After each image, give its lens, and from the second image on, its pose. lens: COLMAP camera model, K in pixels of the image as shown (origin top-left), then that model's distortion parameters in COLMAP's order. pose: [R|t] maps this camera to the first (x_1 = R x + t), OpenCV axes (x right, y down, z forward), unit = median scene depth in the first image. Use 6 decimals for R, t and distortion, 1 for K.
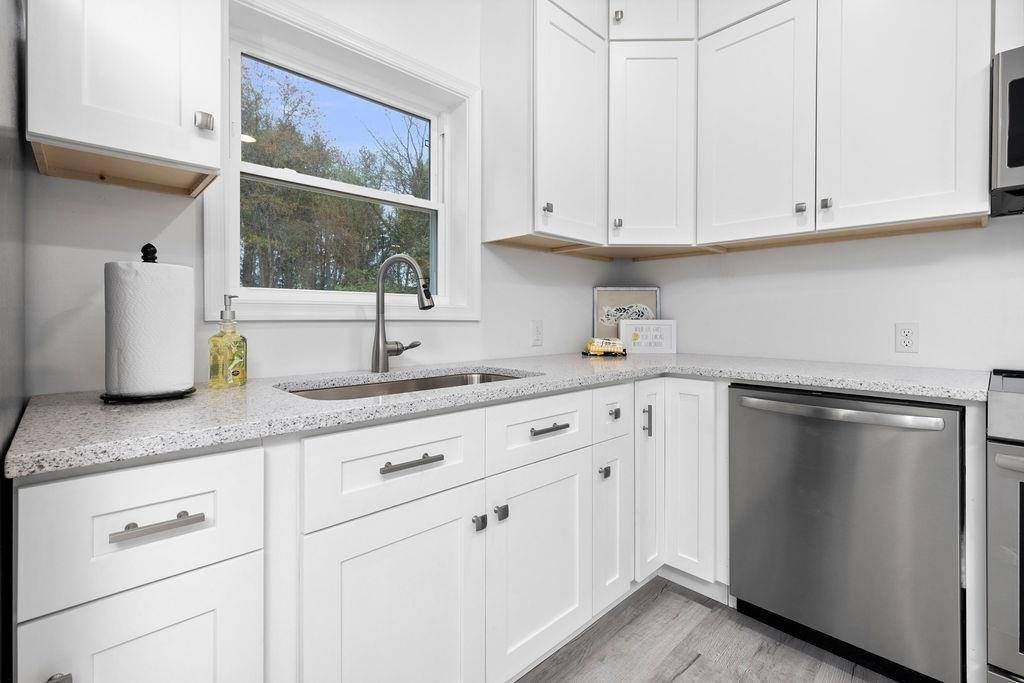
lens RADIAL K [[464.5, 0, 517.3], [0, 464.5, 323.6], [0, 0, 1]] dist [0.008851, 0.000360]
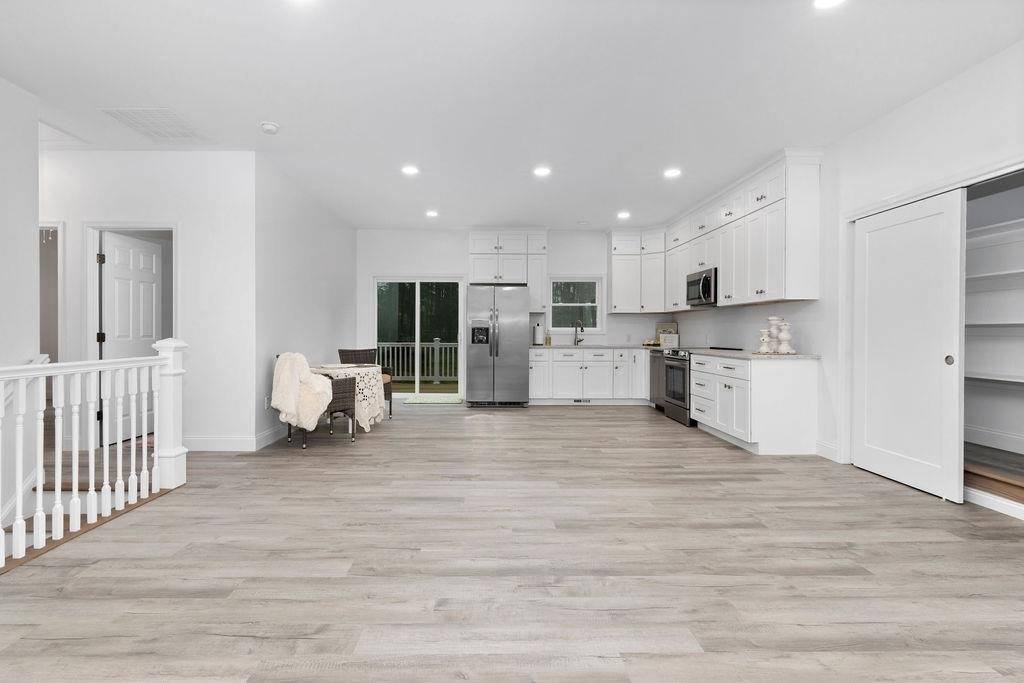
lens RADIAL K [[476.9, 0, 508.2], [0, 476.9, 330.5], [0, 0, 1]] dist [0.001002, 0.000155]
pose [[0.742999, -0.003240, -0.669284, 2.271748], [-0.005795, 0.999920, -0.011274, 0.013369], [0.669267, 0.012255, 0.742921, -2.862535]]
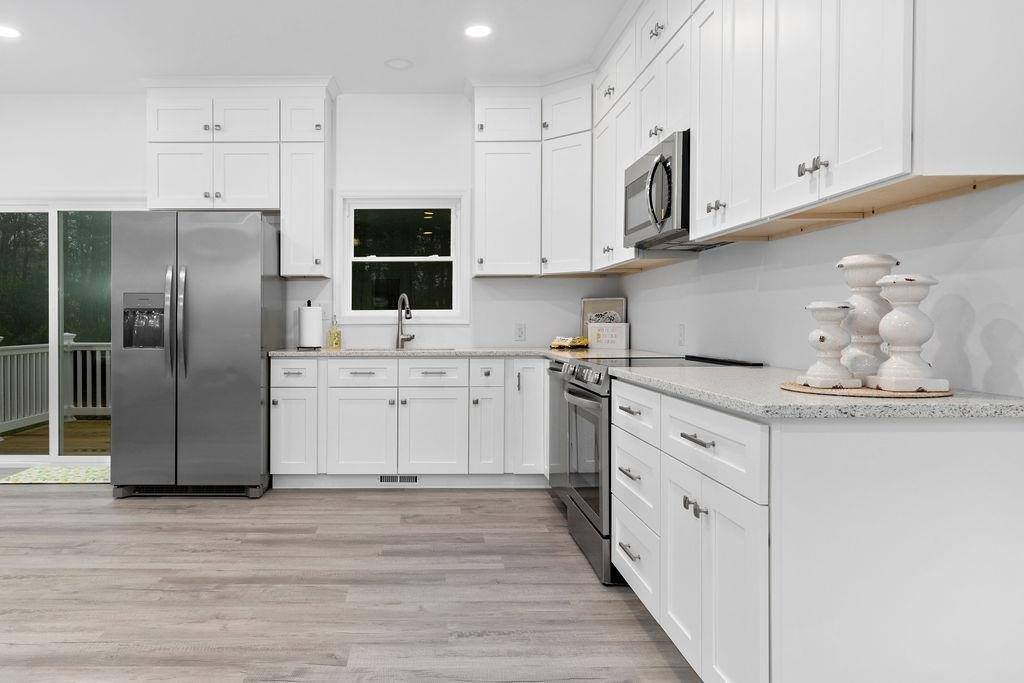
lens RADIAL K [[693.6, 0, 427.4], [0, 693.6, 332.1], [0, 0, 1]] dist [0.008112, 0.001063]
pose [[0.718831, 0.004090, -0.695173, 1.848909], [-0.001255, 0.999989, 0.004586, 0.012520], [0.695184, -0.002424, 0.718828, -1.102617]]
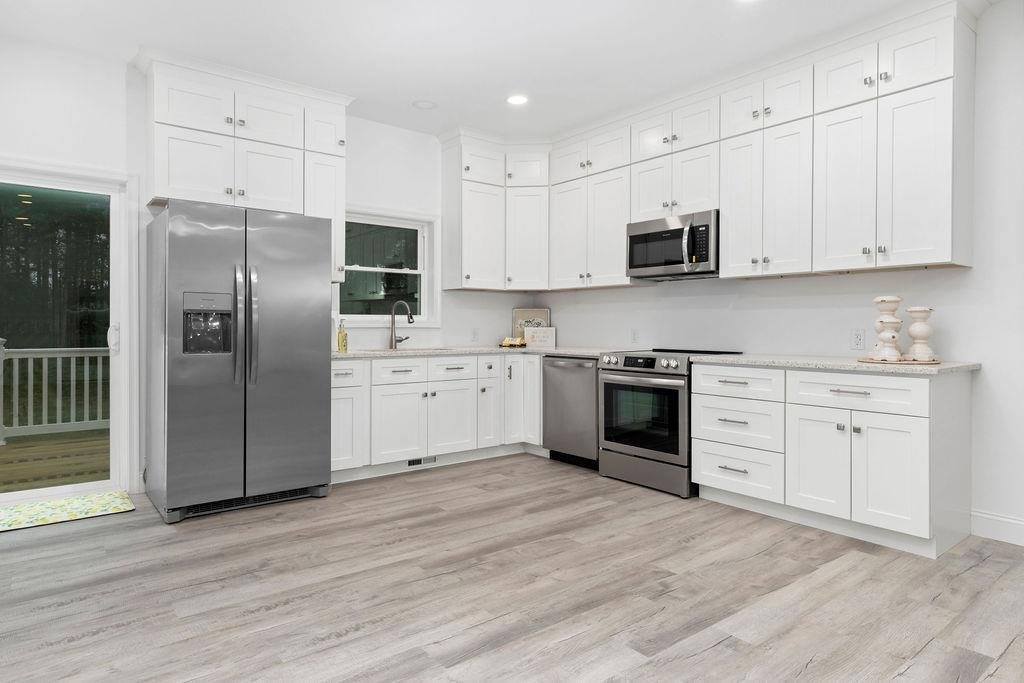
lens RADIAL K [[593.1, 0, 511.7], [0, 593.1, 328.1], [0, 0, 1]] dist [0.004888, -0.000042]
pose [[0.994972, 0.000697, -0.100149, 0.580092], [-0.001317, 0.999980, -0.006125, 0.012697], [0.100142, 0.006226, 0.994954, -1.854954]]
